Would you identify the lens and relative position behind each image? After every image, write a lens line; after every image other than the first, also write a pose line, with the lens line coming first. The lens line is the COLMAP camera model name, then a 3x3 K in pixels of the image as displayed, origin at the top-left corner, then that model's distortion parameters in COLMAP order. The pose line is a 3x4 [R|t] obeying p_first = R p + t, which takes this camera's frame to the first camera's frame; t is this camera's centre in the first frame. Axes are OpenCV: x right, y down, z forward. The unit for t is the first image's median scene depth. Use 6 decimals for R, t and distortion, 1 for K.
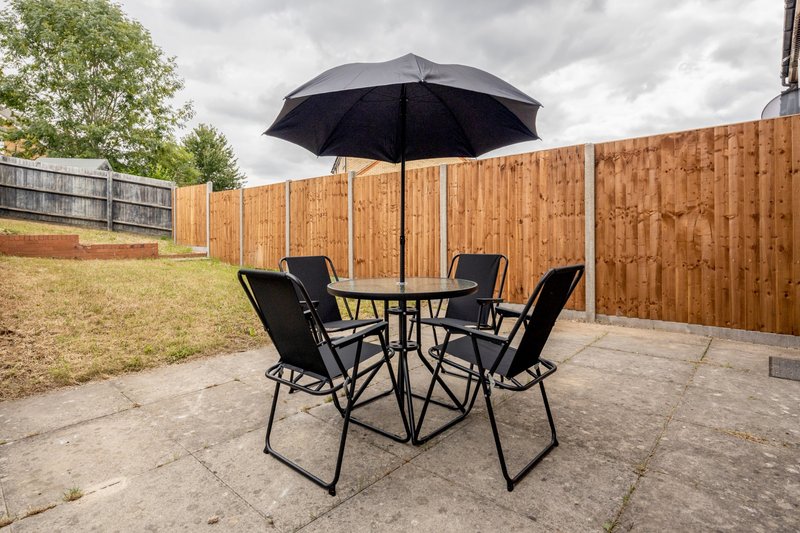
lens RADIAL K [[419.1, 0, 398.0], [0, 419.1, 255.7], [0, 0, 1]] dist [-0.004223, -0.001511]
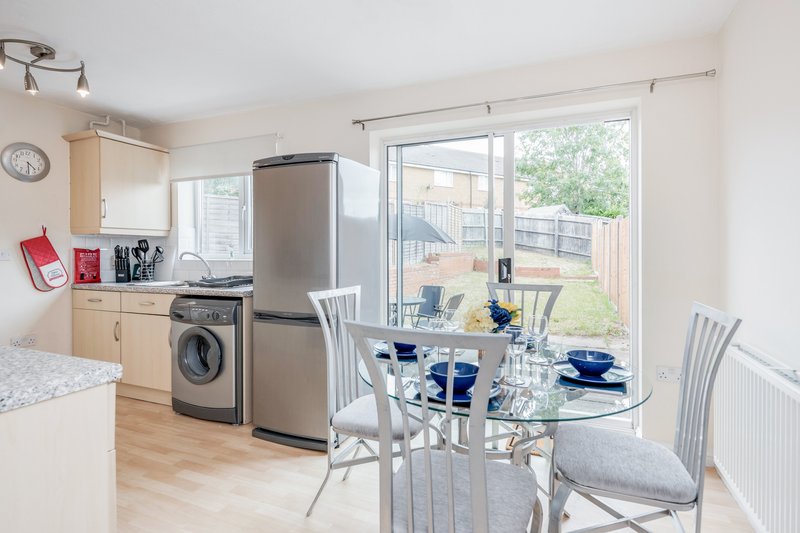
lens RADIAL K [[419.1, 0, 398.0], [0, 419.1, 255.7], [0, 0, 1]] dist [-0.004223, -0.001511]
pose [[0.321828, 0.013848, -0.946697, 0.472981], [-0.051939, 0.998646, -0.003049, -0.031215], [0.945373, 0.050152, 0.322111, 0.046516]]
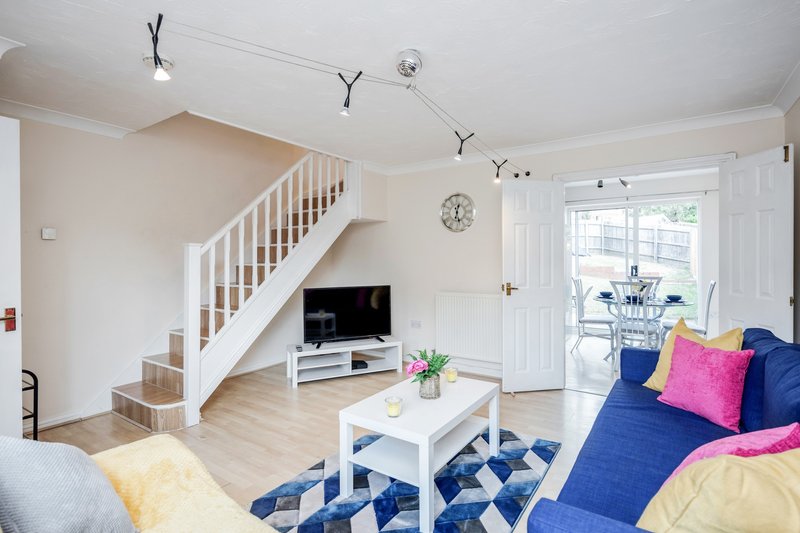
lens RADIAL K [[419.1, 0, 398.0], [0, 419.1, 255.7], [0, 0, 1]] dist [-0.004223, -0.001511]
pose [[0.140743, 0.004666, -0.990035, 0.716150], [-0.053546, 0.998561, -0.002905, -0.028841], [0.988597, 0.053421, 0.140791, -0.164035]]
